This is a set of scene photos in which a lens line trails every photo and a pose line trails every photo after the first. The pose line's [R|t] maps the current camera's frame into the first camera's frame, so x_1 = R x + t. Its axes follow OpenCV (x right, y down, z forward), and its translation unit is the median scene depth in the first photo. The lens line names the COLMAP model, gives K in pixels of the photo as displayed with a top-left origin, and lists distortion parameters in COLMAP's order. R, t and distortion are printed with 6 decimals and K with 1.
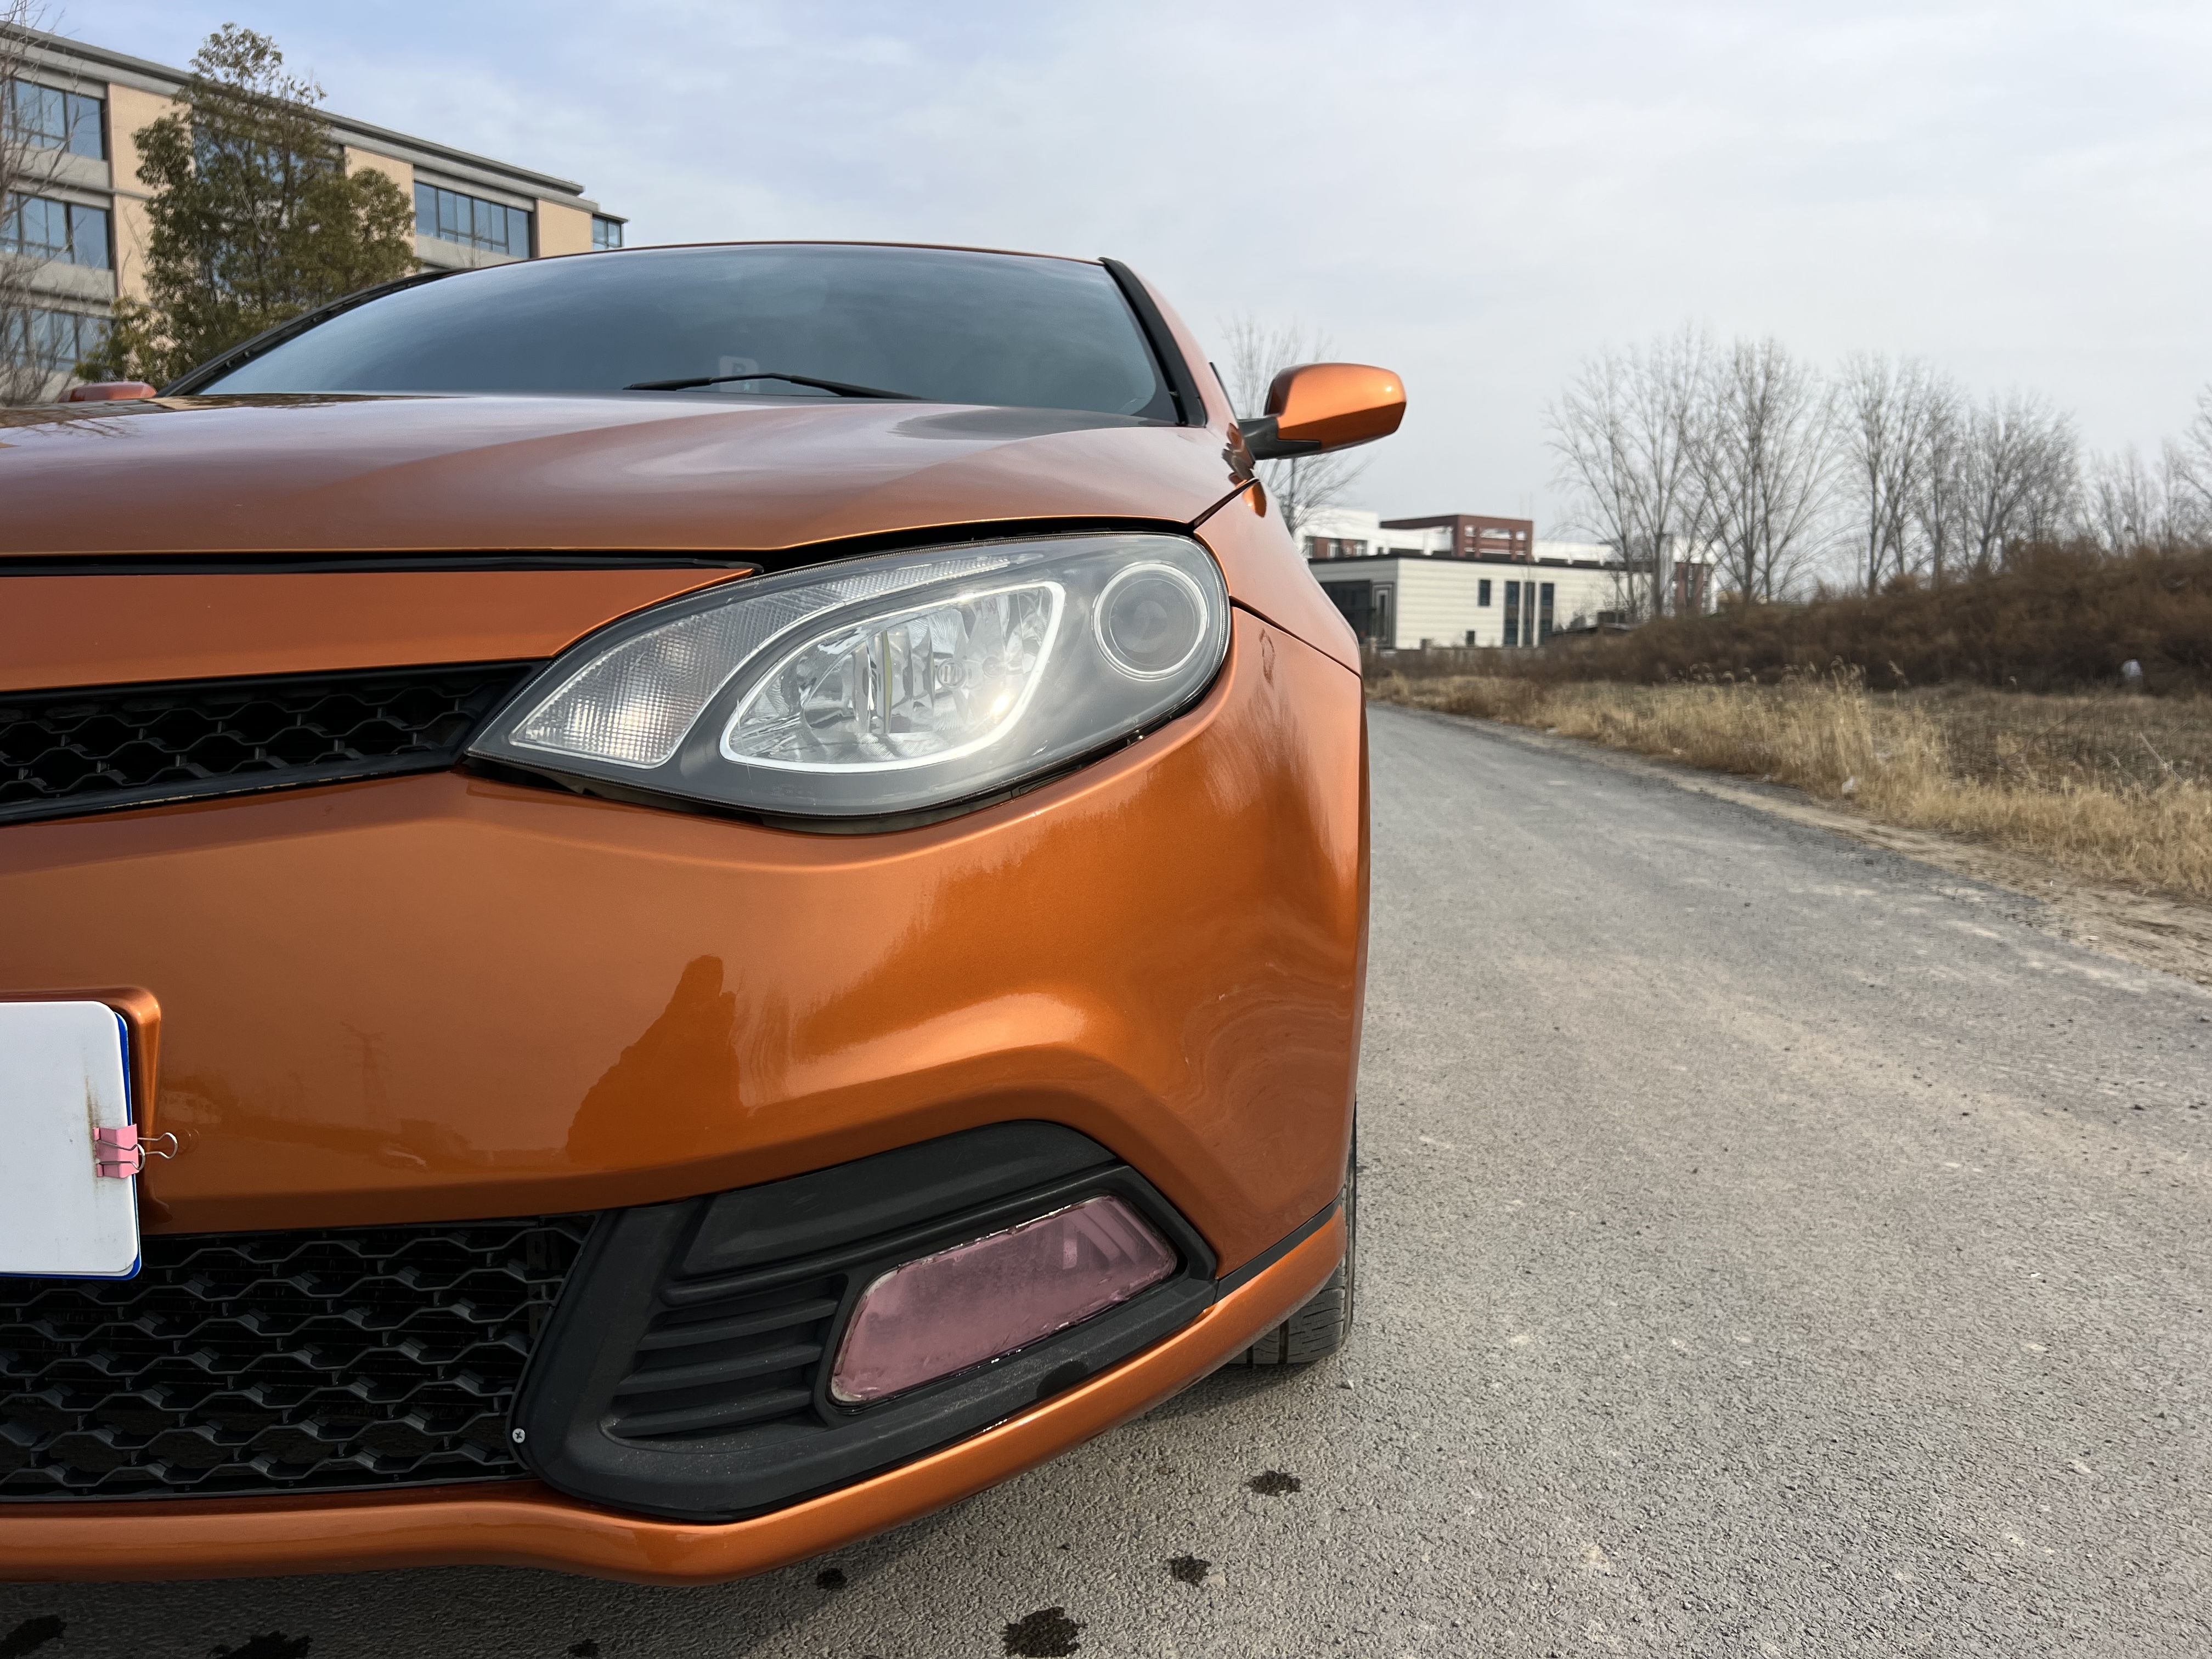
lens RADIAL K [[1675.3, 0, 1125.9], [0, 1675.3, 830.5], [0, 0, 1]] dist [0.029508, -0.038436]
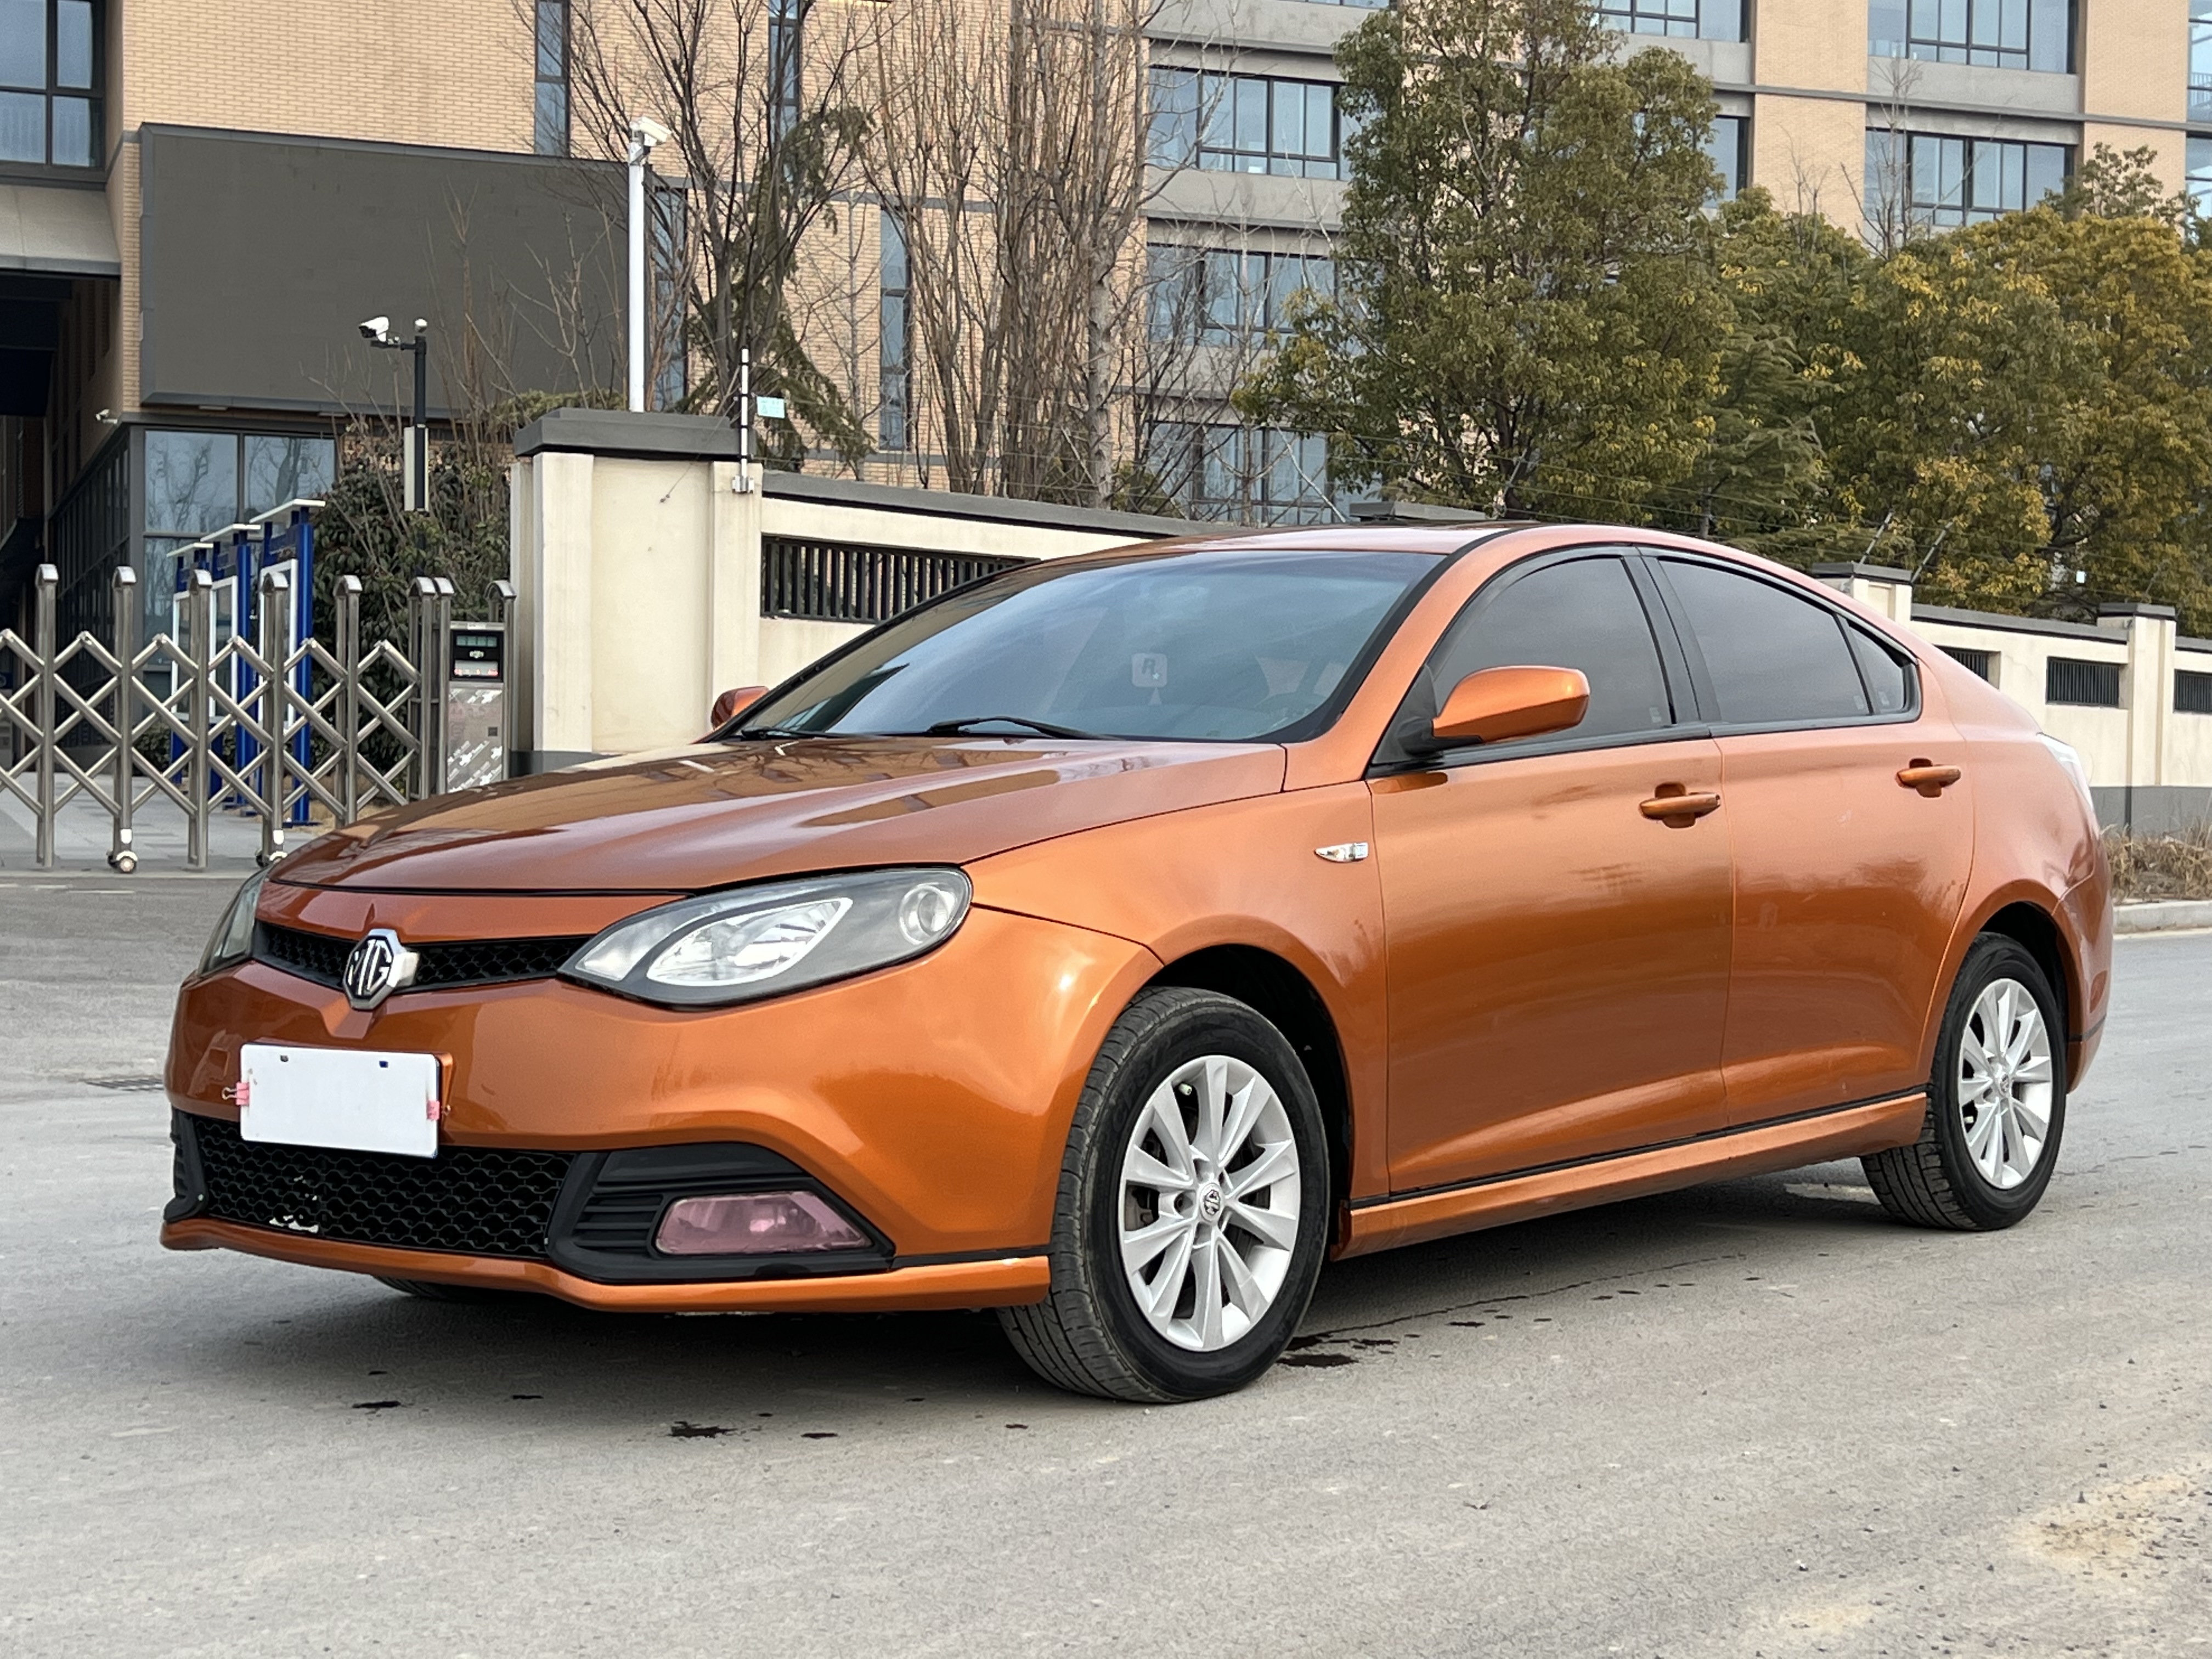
lens RADIAL K [[3352.4, 0, 1101.3], [0, 3352.4, 827.4], [0, 0, 1]] dist [0.079157, 0.000000]
pose [[0.806090, 0.014093, -0.591625, 3.142230], [-0.069239, 0.995096, -0.070635, 0.037458], [0.587728, 0.097902, 0.803113, -2.511337]]
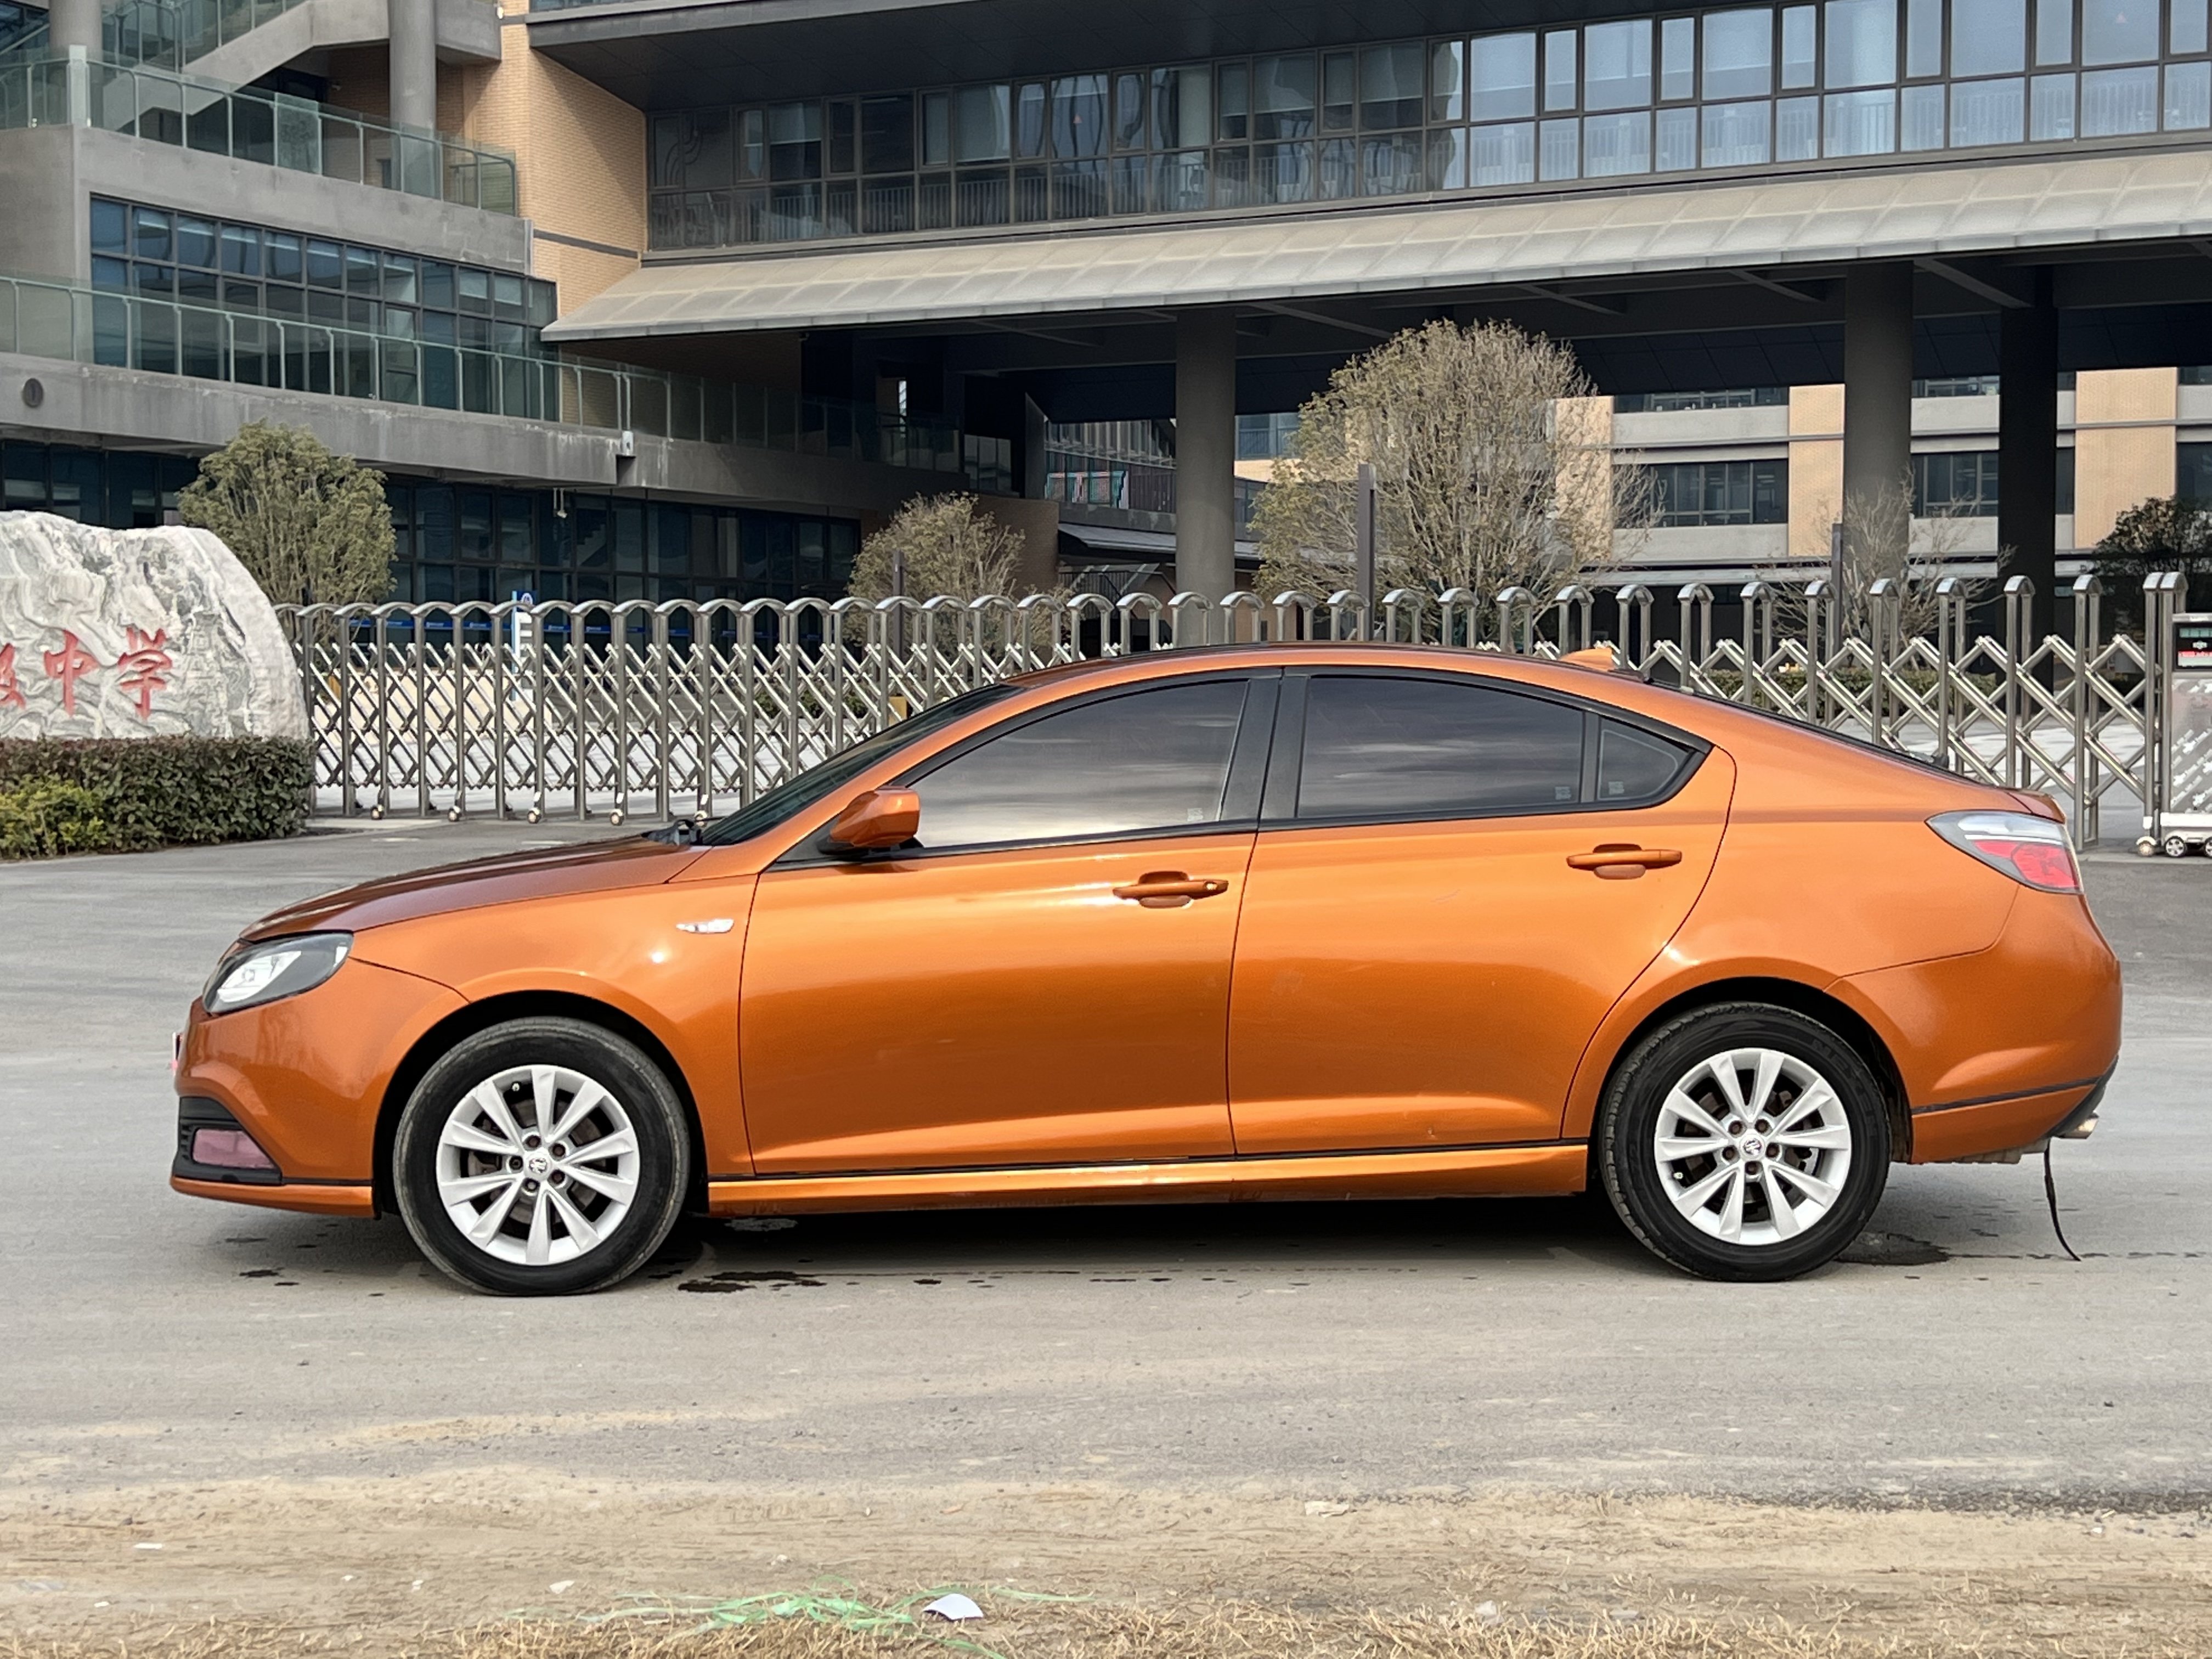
lens RADIAL K [[3352.4, 0, 1109.8], [0, 3352.4, 829.2], [0, 0, 1]] dist [0.079157, 0.000000]
pose [[0.143404, 0.035803, -0.989016, 7.932371], [-0.100475, 0.994709, 0.021441, -0.817162], [0.984551, 0.096297, 0.146243, 1.898816]]
